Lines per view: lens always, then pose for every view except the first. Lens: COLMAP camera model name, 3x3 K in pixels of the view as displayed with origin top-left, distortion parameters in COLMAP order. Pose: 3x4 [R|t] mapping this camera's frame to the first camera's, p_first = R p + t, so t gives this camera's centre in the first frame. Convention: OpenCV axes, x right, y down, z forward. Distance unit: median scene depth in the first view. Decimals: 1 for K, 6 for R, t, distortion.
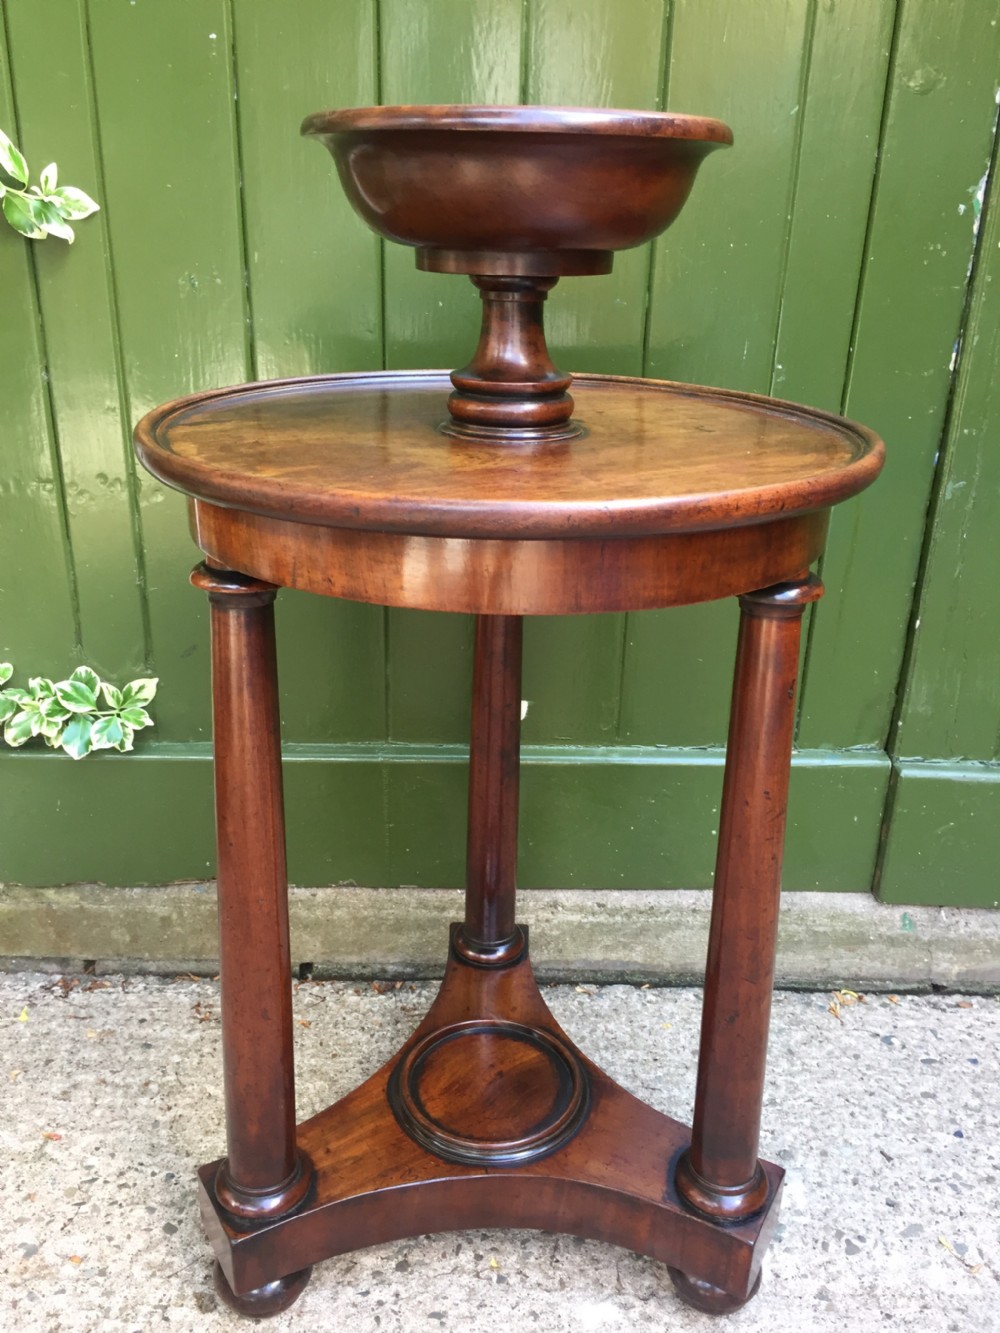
lens RADIAL K [[1152.1, 0, 508.8], [0, 1152.1, 667.9], [0, 0, 1]] dist [0.078841, -0.117108]
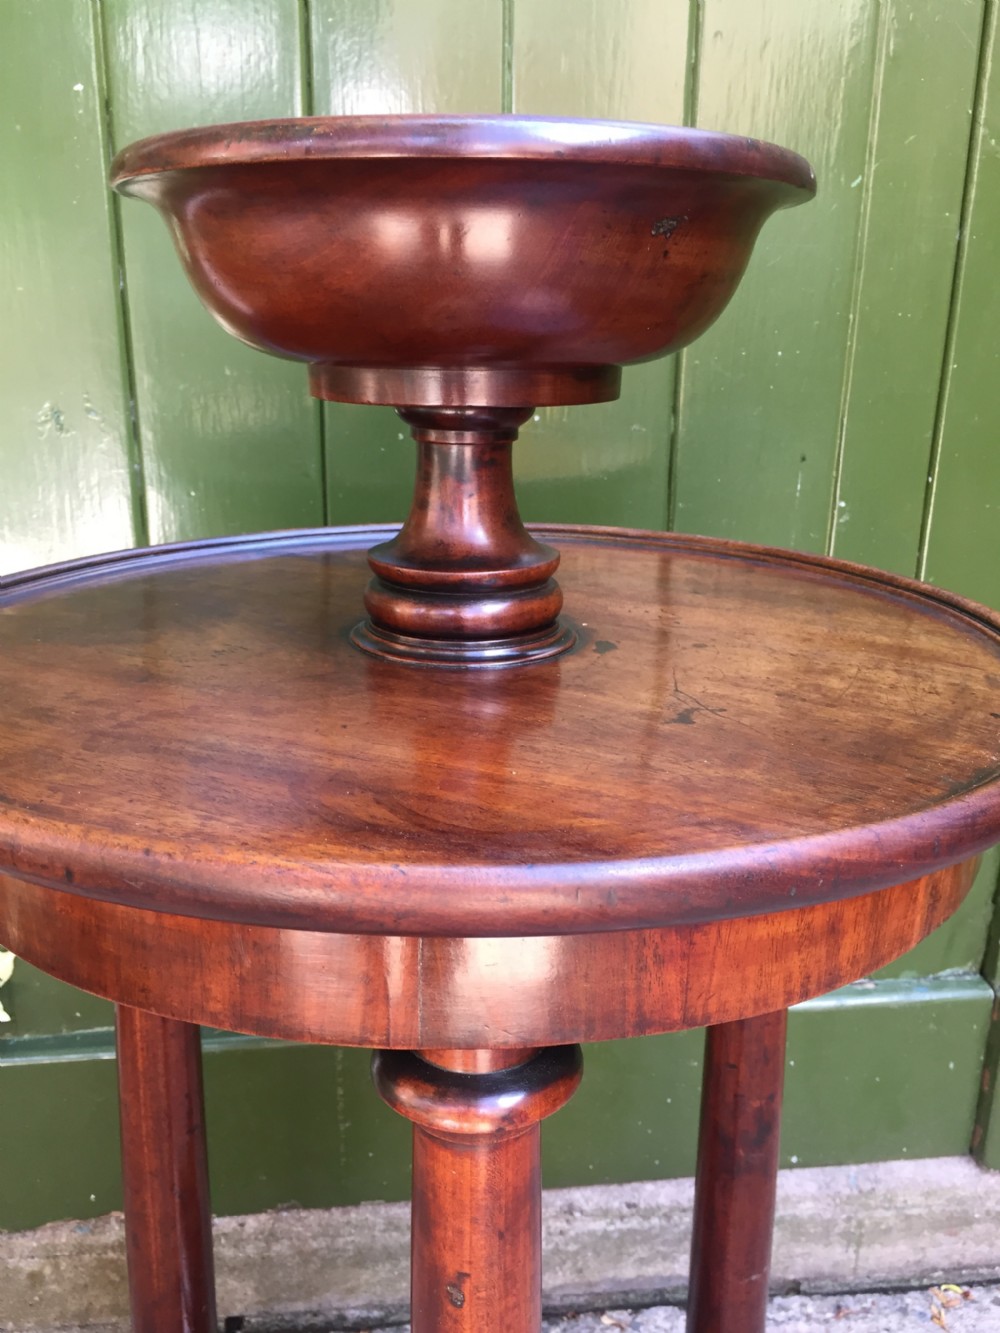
lens RADIAL K [[1152.1, 0, 507.2], [0, 1152.1, 661.8], [0, 0, 1]] dist [0.078841, -0.117108]
pose [[0.994911, -0.043893, 0.090697, -0.059519], [0.051823, 0.994858, -0.087013, -0.093150], [-0.086411, 0.091271, 0.992070, 0.248396]]
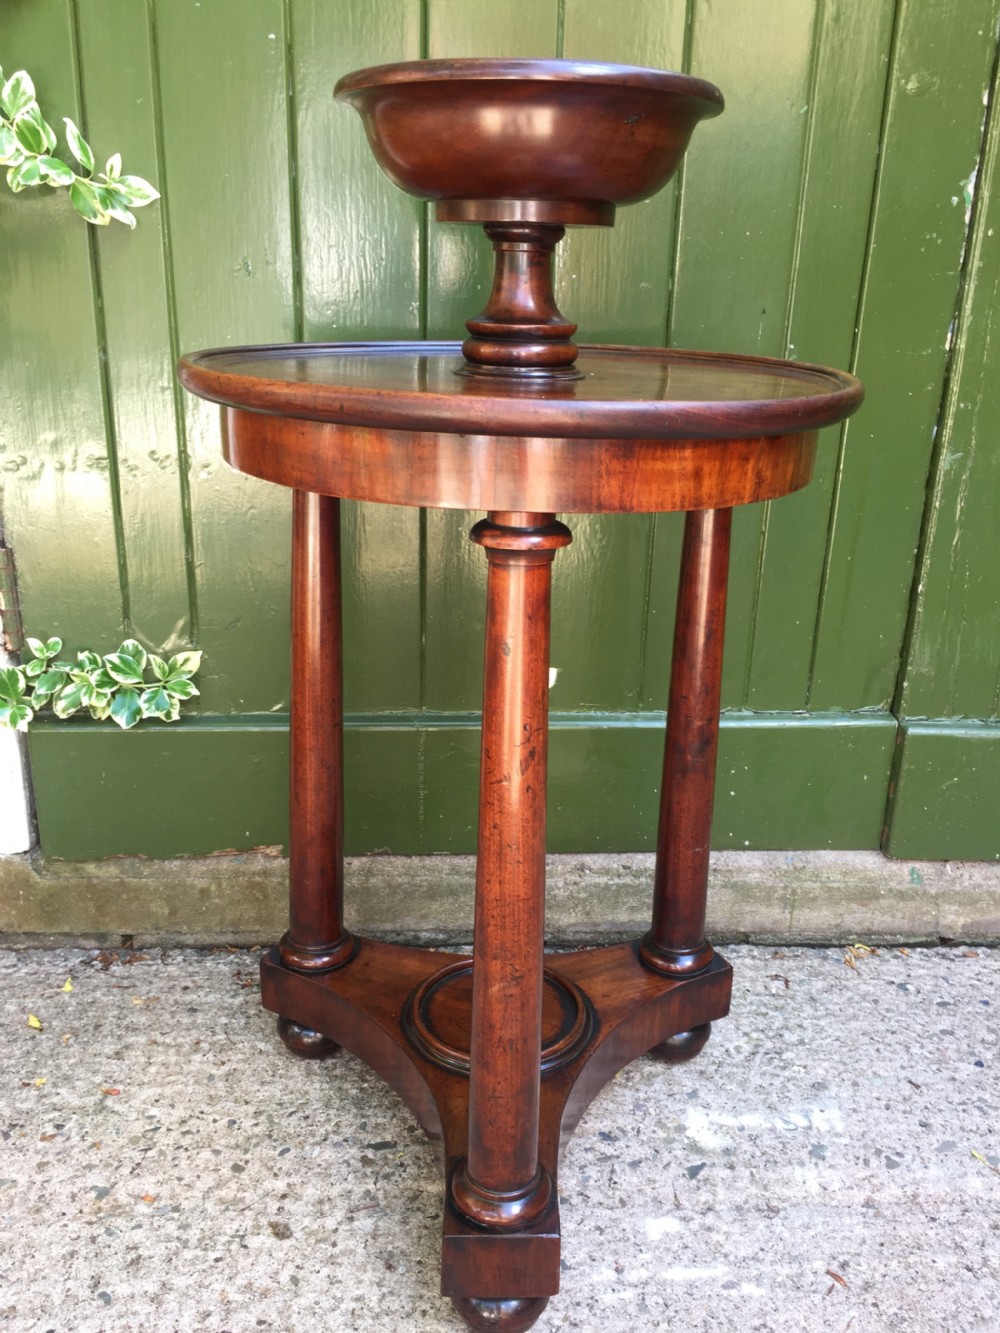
lens RADIAL K [[1152.1, 0, 508.8], [0, 1152.1, 667.6], [0, 0, 1]] dist [0.078841, -0.117108]
pose [[0.998717, -0.016305, 0.047951, -0.081165], [0.018564, 0.998720, -0.047042, 0.080492], [-0.047123, 0.047872, 0.997741, -0.047979]]
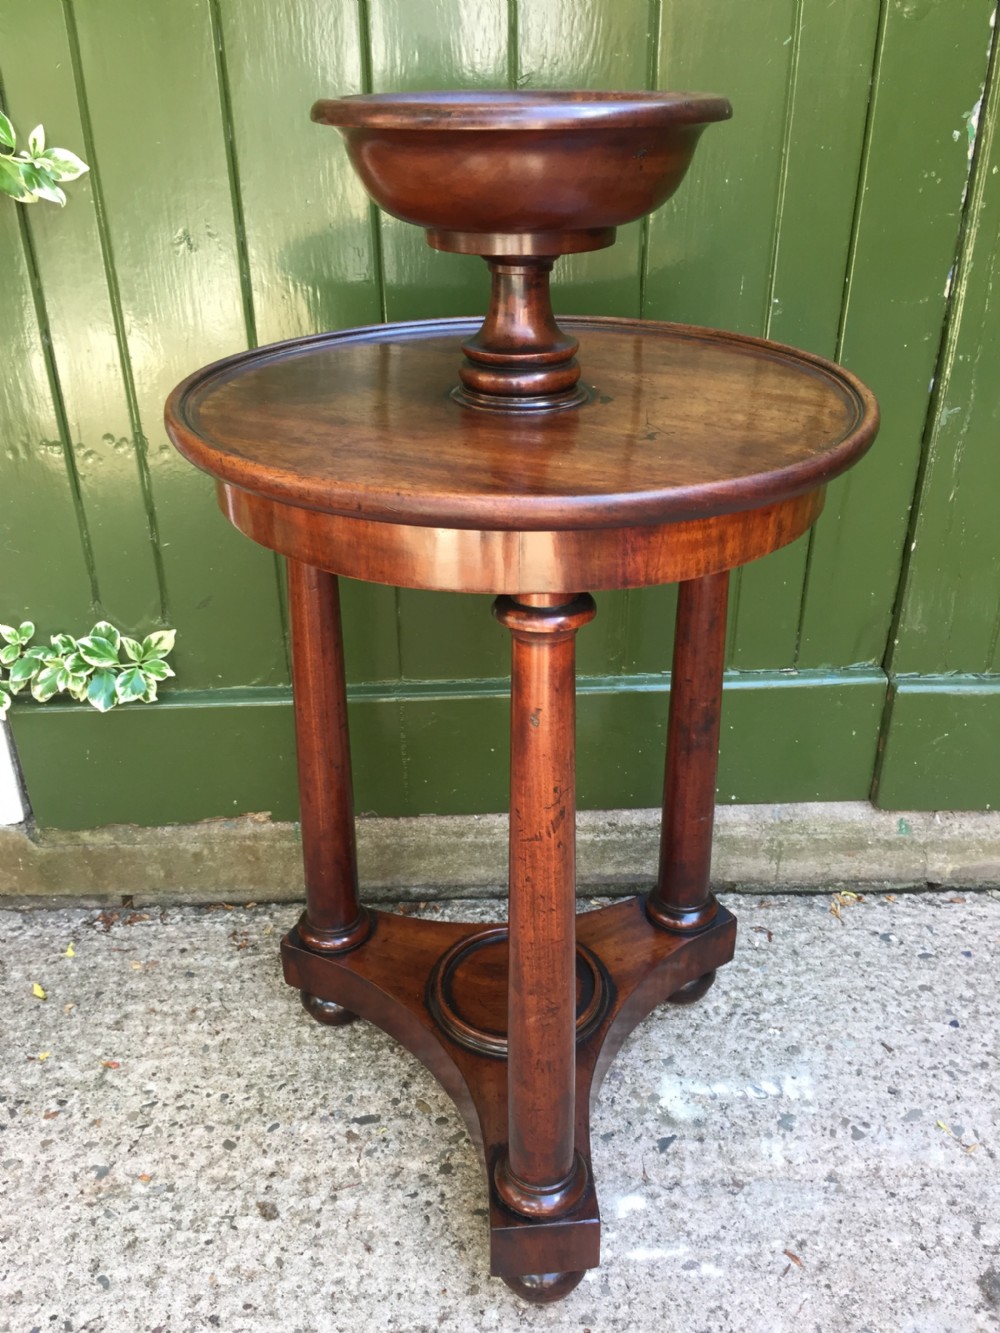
lens RADIAL K [[1152.1, 0, 507.0], [0, 1152.1, 670.2], [0, 0, 1]] dist [0.078841, -0.117108]
pose [[0.999070, -0.042615, 0.006624, -0.018225], [0.041721, 0.993936, 0.101733, -0.048833], [-0.010919, -0.101362, 0.994790, -0.029377]]
